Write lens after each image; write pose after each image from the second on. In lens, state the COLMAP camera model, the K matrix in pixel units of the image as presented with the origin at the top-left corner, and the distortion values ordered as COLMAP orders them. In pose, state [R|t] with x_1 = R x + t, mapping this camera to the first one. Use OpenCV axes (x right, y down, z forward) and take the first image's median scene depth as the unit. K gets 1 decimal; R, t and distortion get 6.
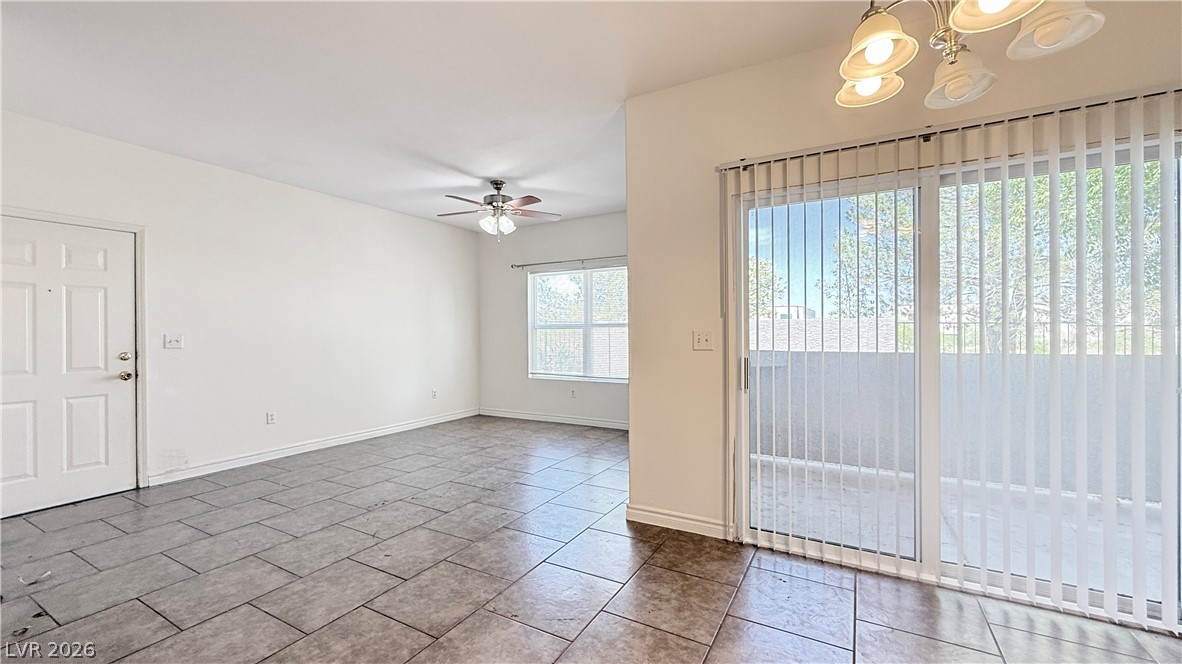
lens RADIAL K [[470.7, 0, 591.0], [0, 470.7, 332.0], [0, 0, 1]] dist [0.000582, -0.000107]
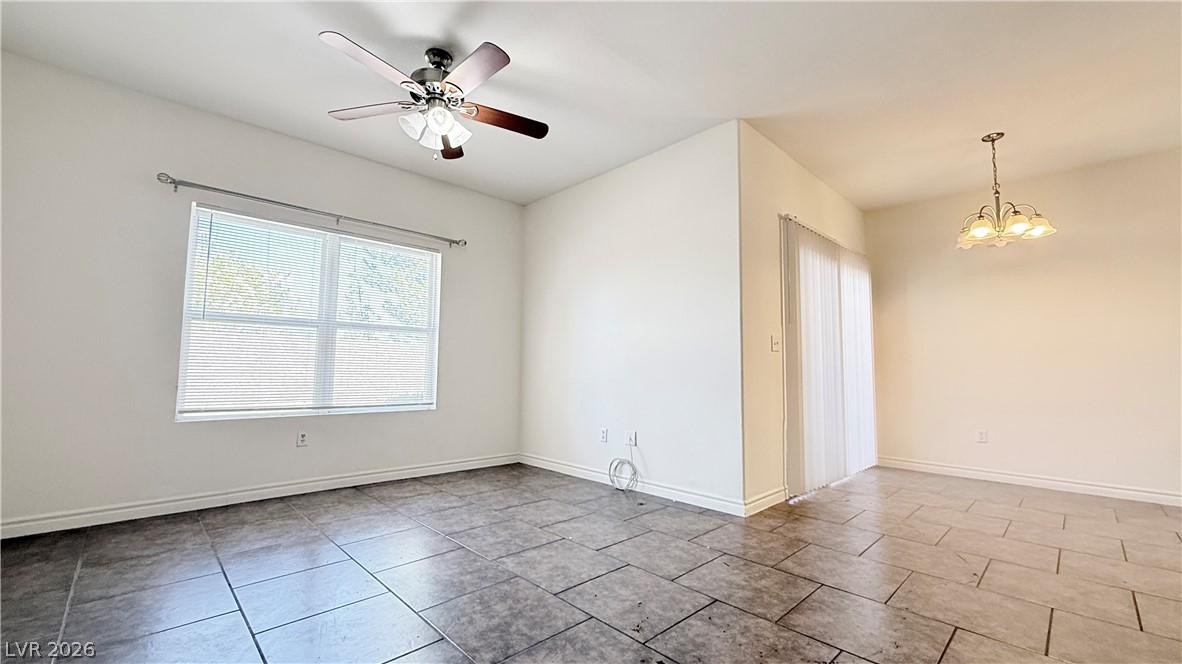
lens RADIAL K [[470.7, 0, 591.0], [0, 470.7, 332.0], [0, 0, 1]] dist [0.000582, -0.000107]
pose [[0.291346, 0.083635, 0.952955, -0.731993], [-0.012025, 0.996412, -0.083773, 0.065916], [-0.956542, 0.012948, 0.291307, 0.734624]]
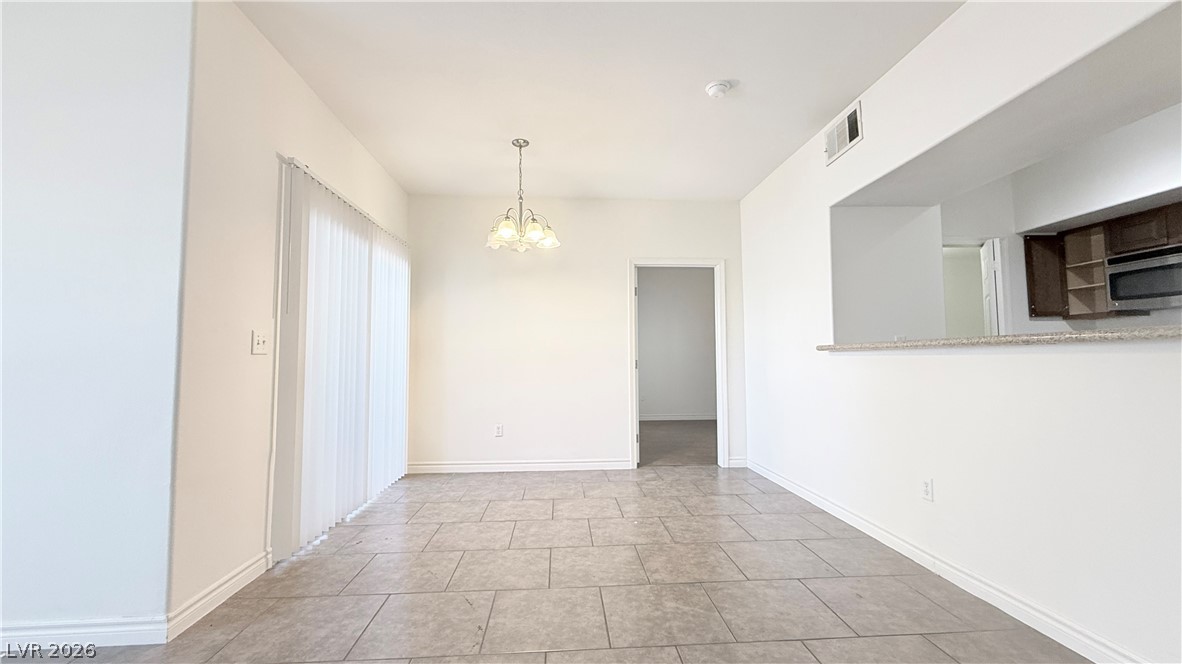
lens RADIAL K [[476.7, 0, 591.0], [0, 476.7, 332.0], [0, 0, 1]] dist [0.003949, 0.000299]
pose [[-0.543979, 0.056381, 0.837202, -0.528226], [0.007717, 0.998034, -0.062198, 0.037773], [-0.839063, -0.027374, -0.543345, 0.643374]]
